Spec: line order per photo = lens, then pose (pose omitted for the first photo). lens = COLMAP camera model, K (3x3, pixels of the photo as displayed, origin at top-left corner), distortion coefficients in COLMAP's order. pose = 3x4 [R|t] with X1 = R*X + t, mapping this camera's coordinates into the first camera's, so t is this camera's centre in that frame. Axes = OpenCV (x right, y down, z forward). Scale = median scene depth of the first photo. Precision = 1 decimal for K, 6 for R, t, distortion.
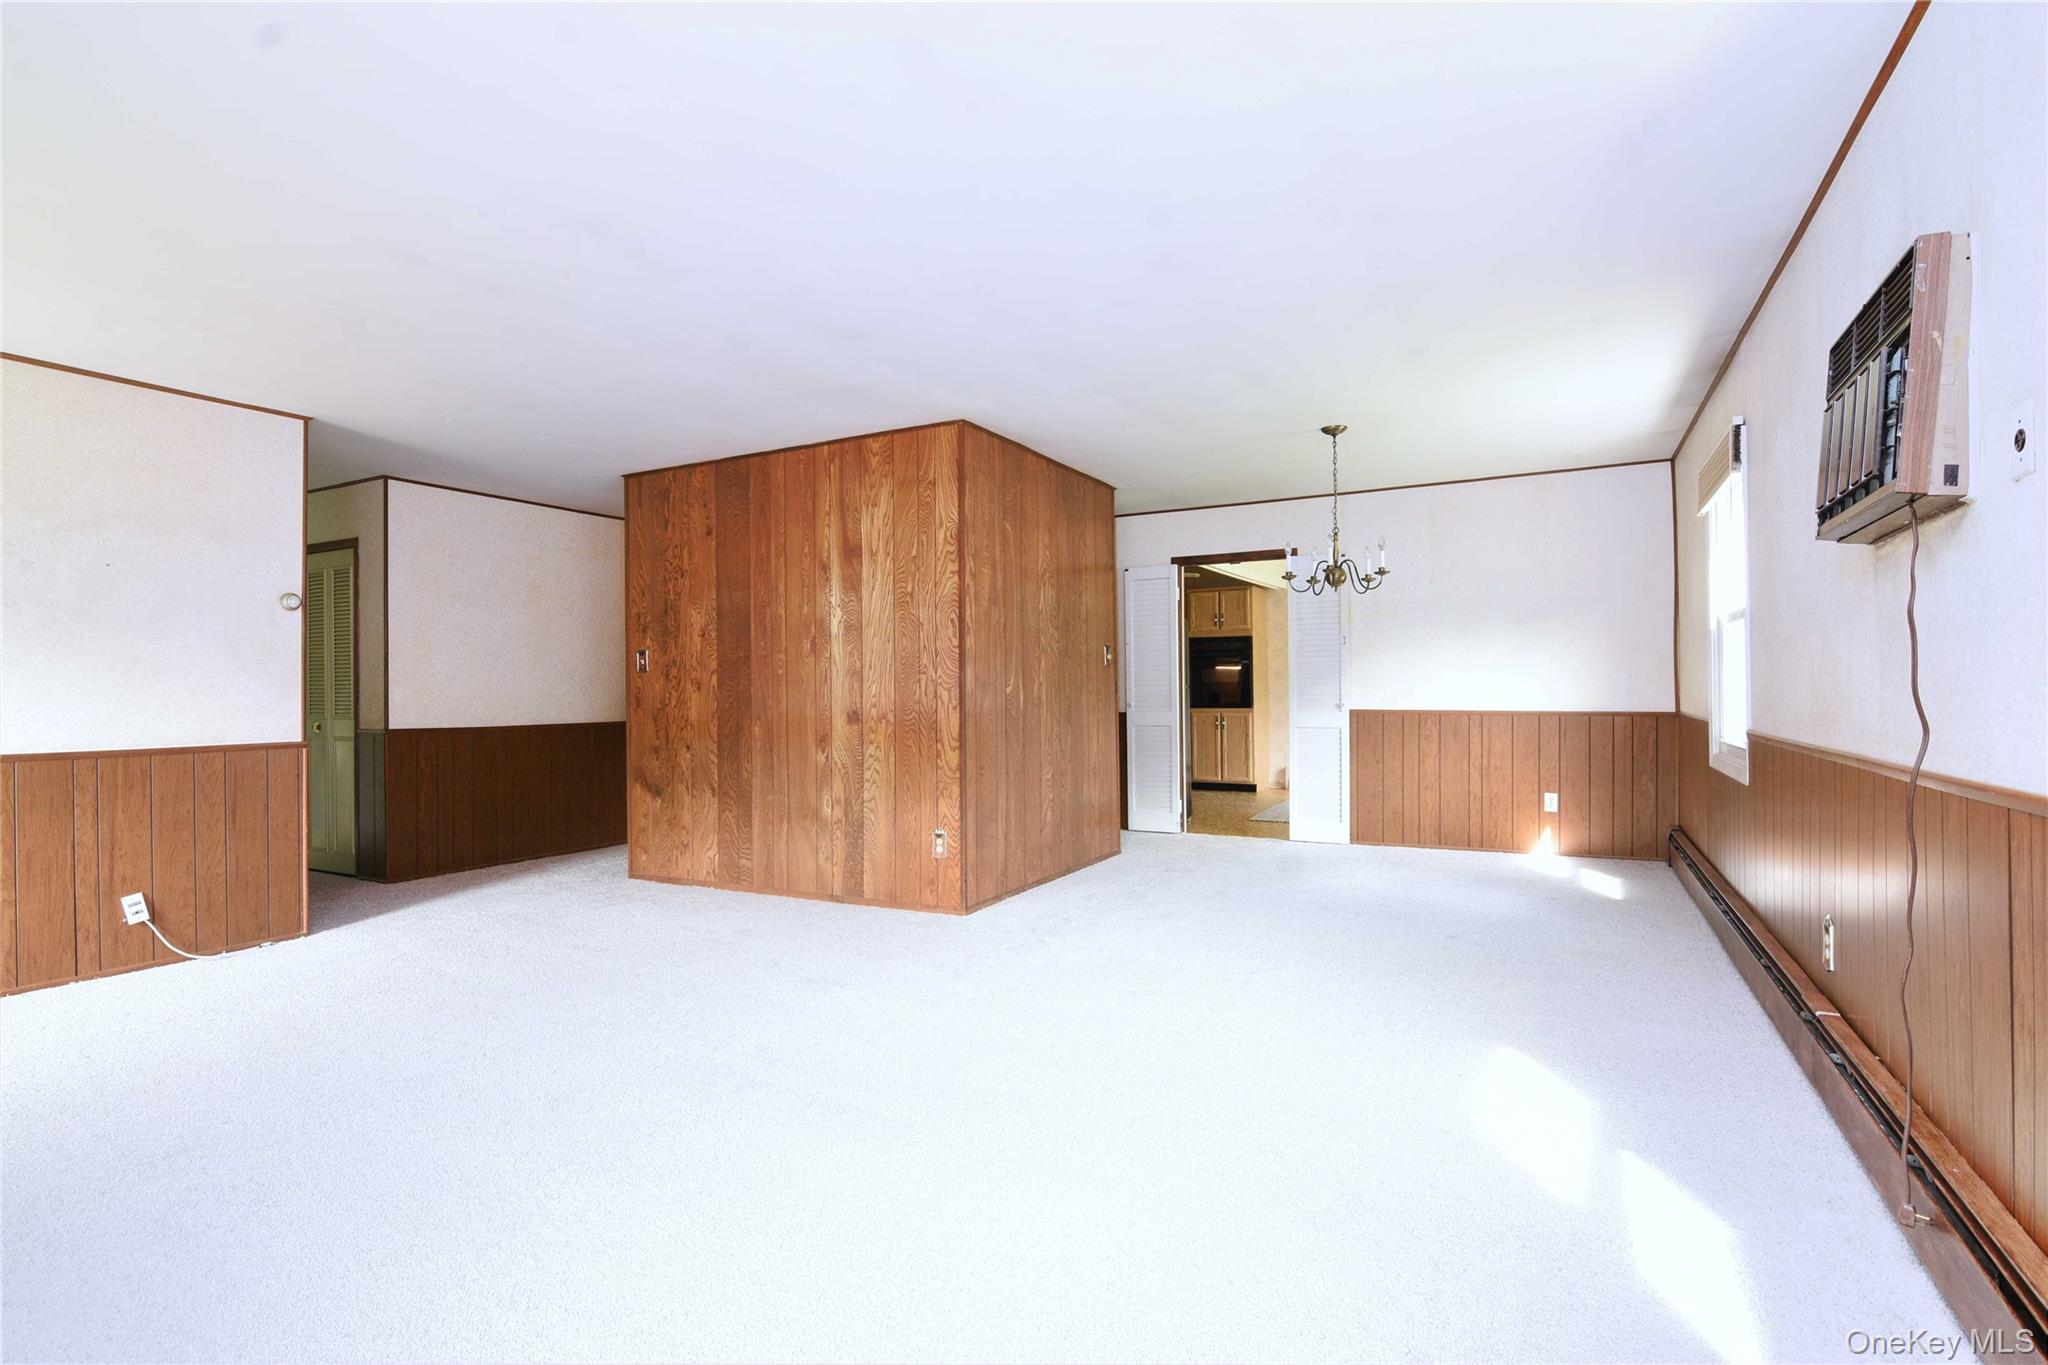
lens RADIAL K [[992.9, 0, 1009.9], [0, 992.9, 683.4], [0, 0, 1]] dist [0.005315, -0.003296]
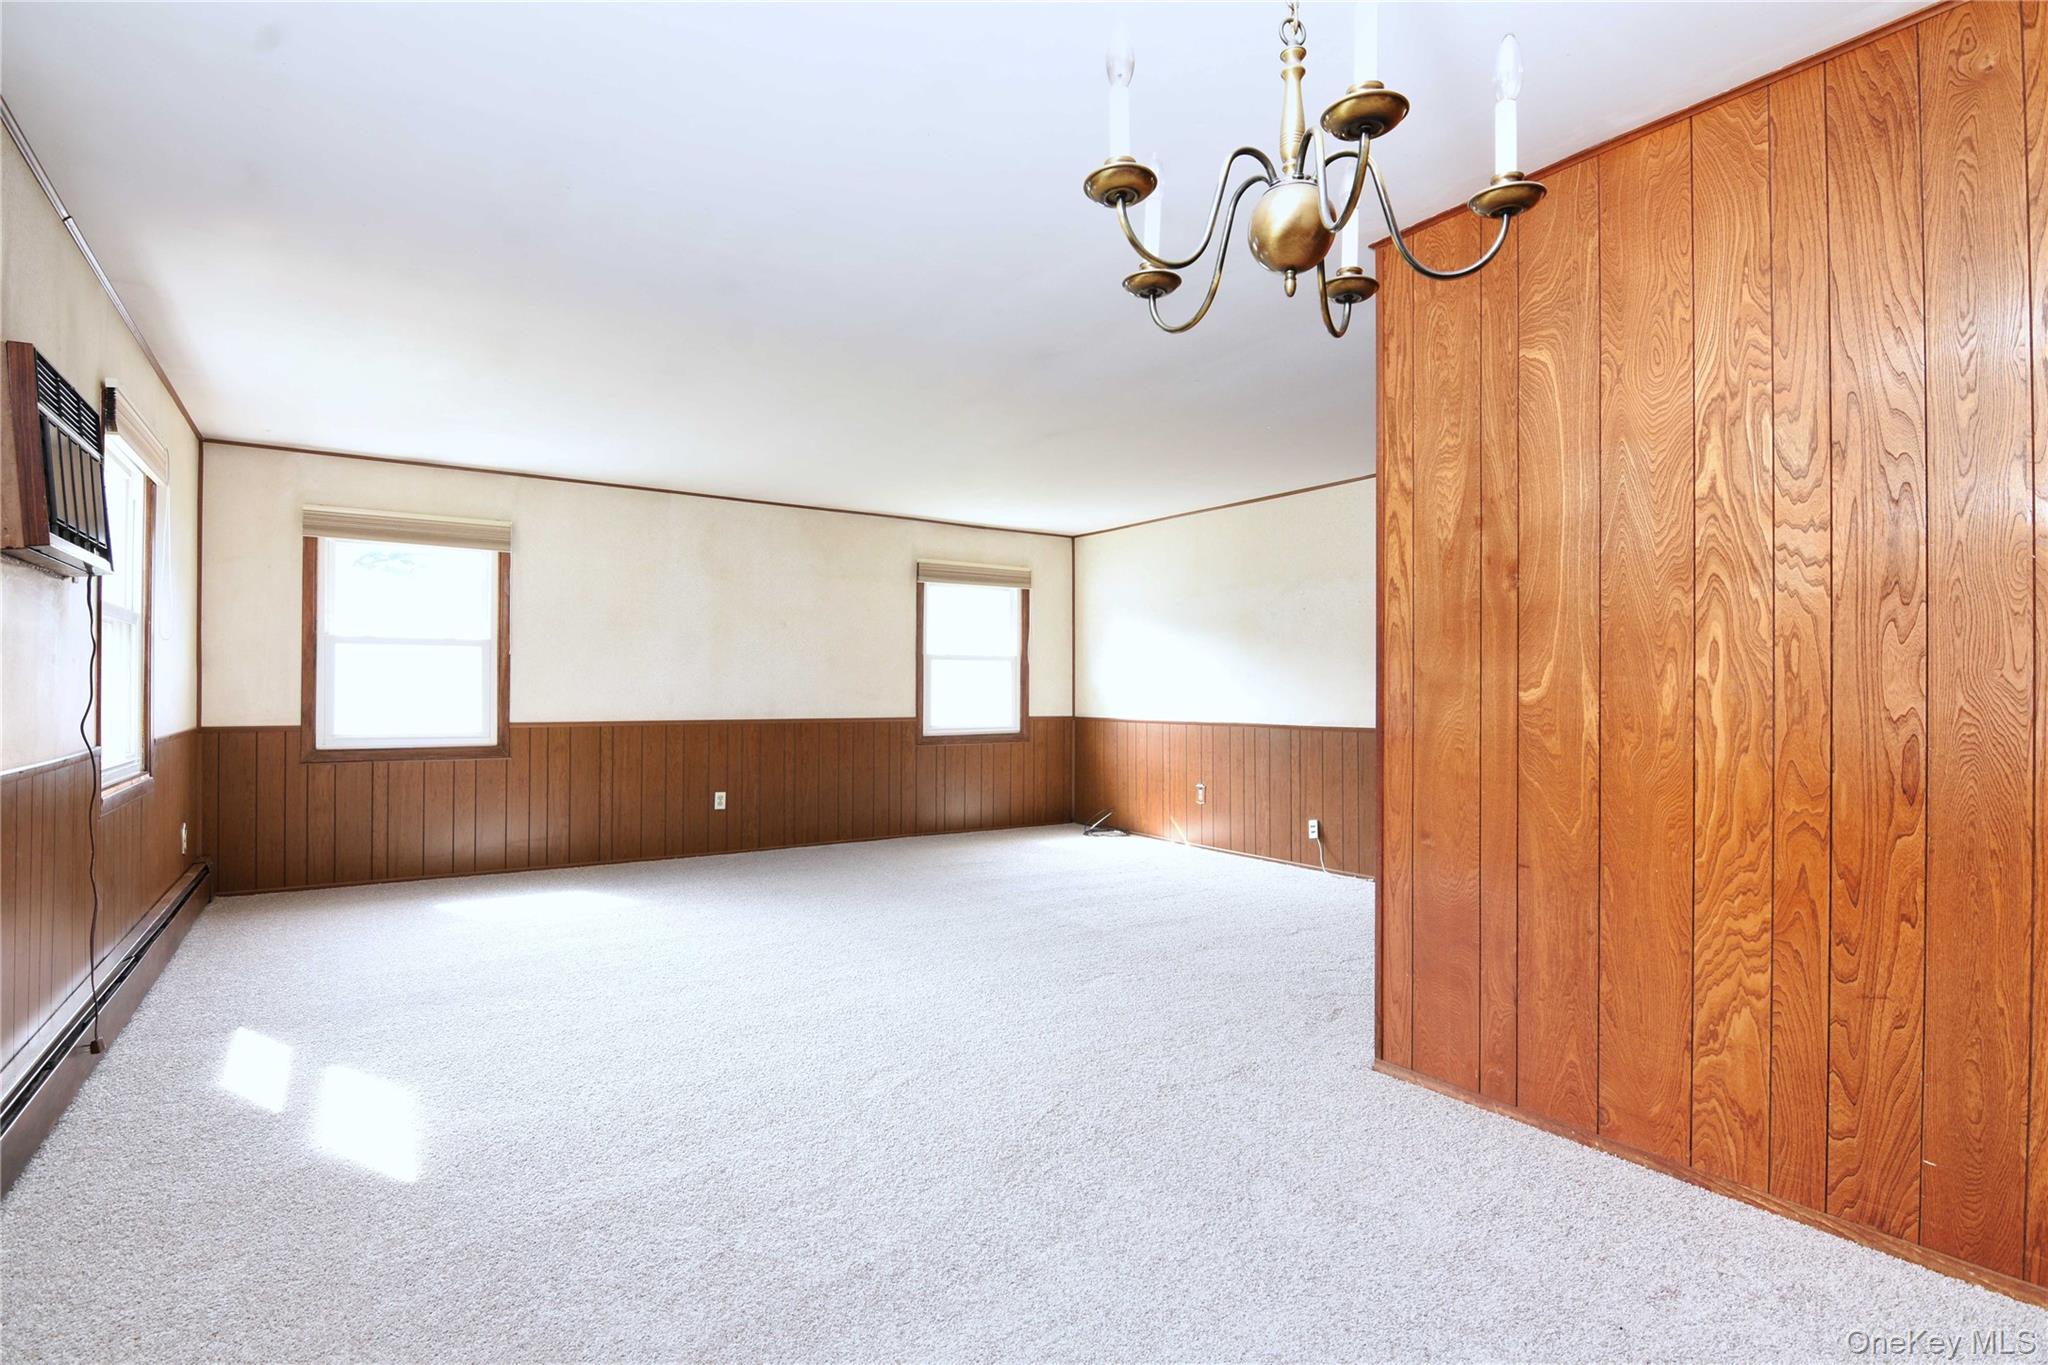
lens RADIAL K [[992.9, 0, 981.6], [0, 992.9, 689.0], [0, 0, 1]] dist [0.005315, -0.003296]
pose [[-0.469995, 0.007162, -0.882640, 0.560284], [0.003300, 0.999974, 0.006357, -0.000512], [0.882663, 0.000075, -0.470006, 1.007708]]
